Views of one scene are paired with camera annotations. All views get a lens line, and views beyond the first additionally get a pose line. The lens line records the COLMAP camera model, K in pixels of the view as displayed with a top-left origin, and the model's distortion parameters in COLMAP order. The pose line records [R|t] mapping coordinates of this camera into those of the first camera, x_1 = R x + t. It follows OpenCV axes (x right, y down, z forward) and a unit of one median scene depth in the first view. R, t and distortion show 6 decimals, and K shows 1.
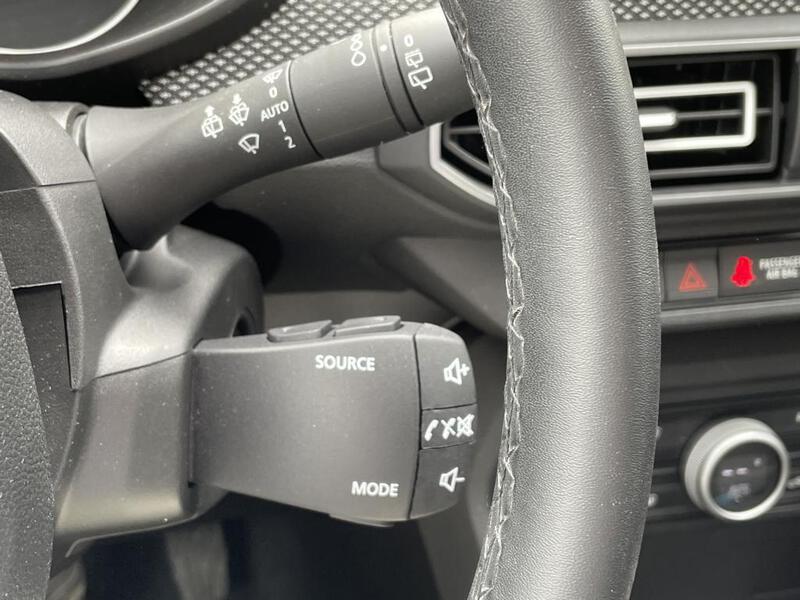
lens RADIAL K [[1078.1, 0, 400.0], [0, 1078.1, 300.0], [0, 0, 1]] dist [0.176330, -0.660432]
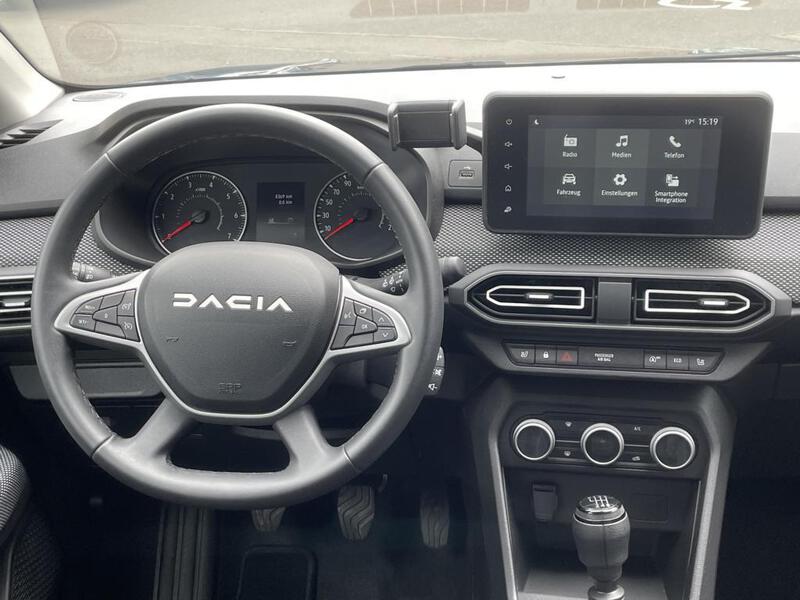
lens RADIAL K [[1078.1, 0, 400.0], [0, 1078.1, 300.0], [0, 0, 1]] dist [0.176330, -0.660432]
pose [[0.926144, 0.084933, -0.367484, 0.951338], [-0.145572, 0.979315, -0.140535, 0.310110], [0.347946, 0.183651, 0.919351, -1.817923]]
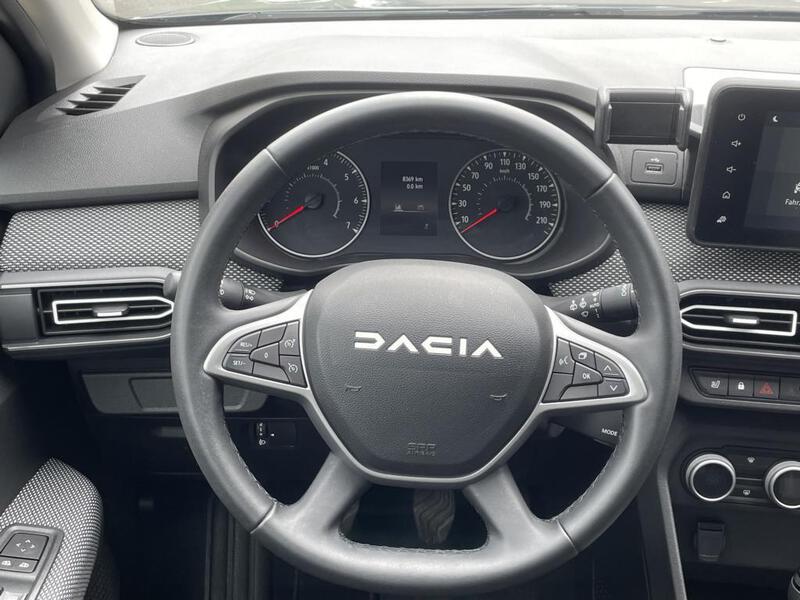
lens RADIAL K [[1078.1, 0, 400.0], [0, 1078.1, 300.0], [0, 0, 1]] dist [0.176330, -0.660432]
pose [[0.950353, 0.137974, -0.278912, 0.164275], [-0.160570, 0.985214, -0.059750, 0.063723], [0.266544, 0.101568, 0.958456, -1.600879]]
